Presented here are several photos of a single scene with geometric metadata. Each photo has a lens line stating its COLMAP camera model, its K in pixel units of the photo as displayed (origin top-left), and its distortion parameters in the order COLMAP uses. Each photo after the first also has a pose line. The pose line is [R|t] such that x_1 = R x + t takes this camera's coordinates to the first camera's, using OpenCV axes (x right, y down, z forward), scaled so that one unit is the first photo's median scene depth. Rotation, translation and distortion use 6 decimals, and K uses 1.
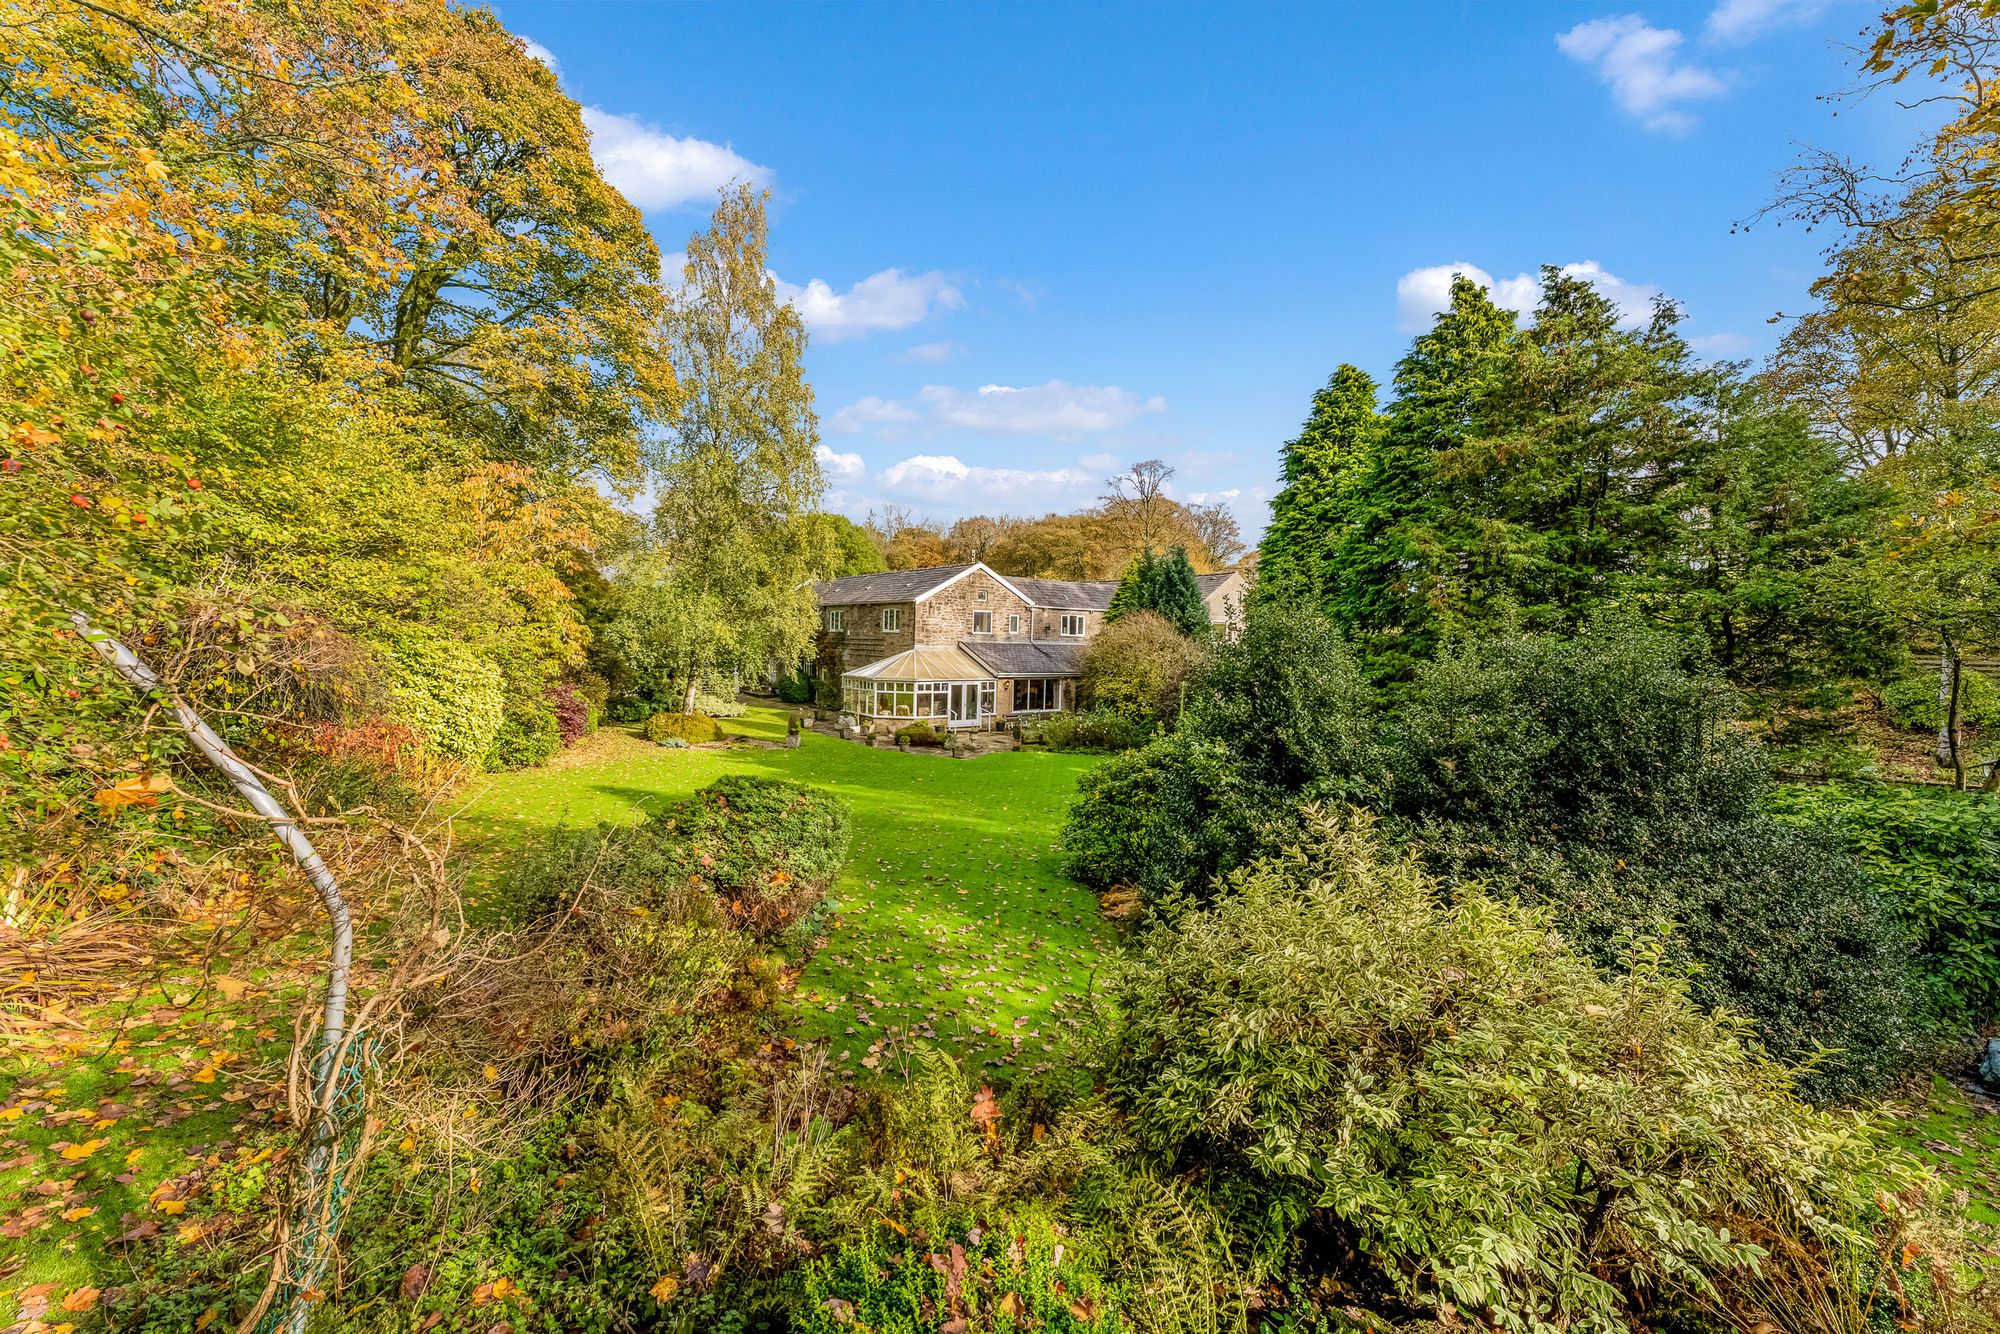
lens RADIAL K [[788.4, 0, 993.7], [0, 788.4, 671.4], [0, 0, 1]] dist [0.000288, 0.000229]
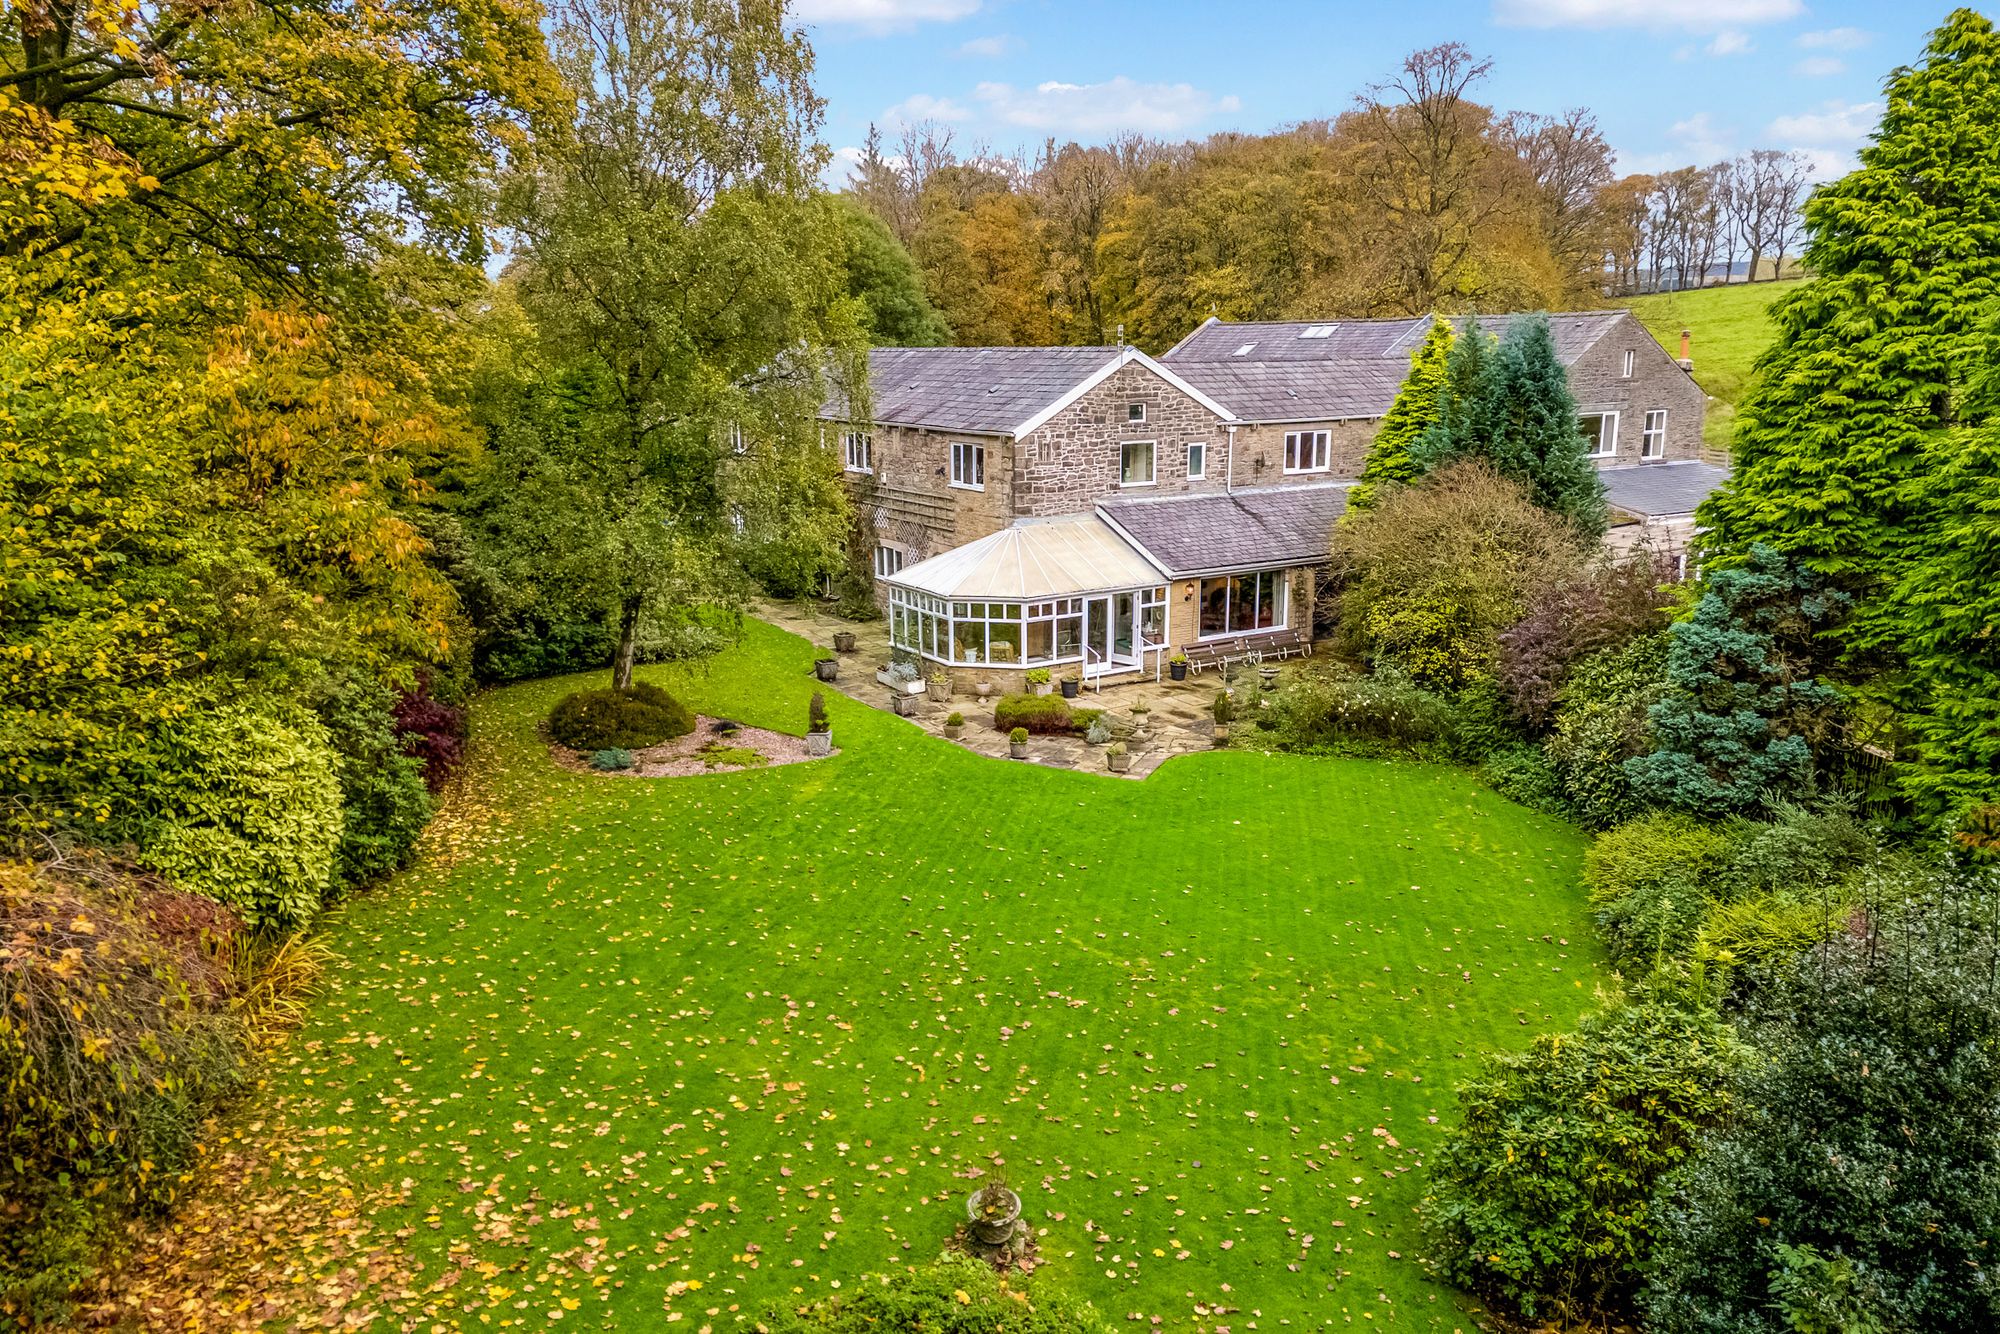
lens RADIAL K [[1429.9, 0, 994.0], [0, 1429.9, 670.4], [0, 0, 1]] dist [0.076217, -0.082235]
pose [[0.996878, -0.016091, -0.077300, -0.043032], [0.029747, 0.983415, 0.178916, -0.112671], [0.073139, -0.180657, 0.980823, 0.024285]]
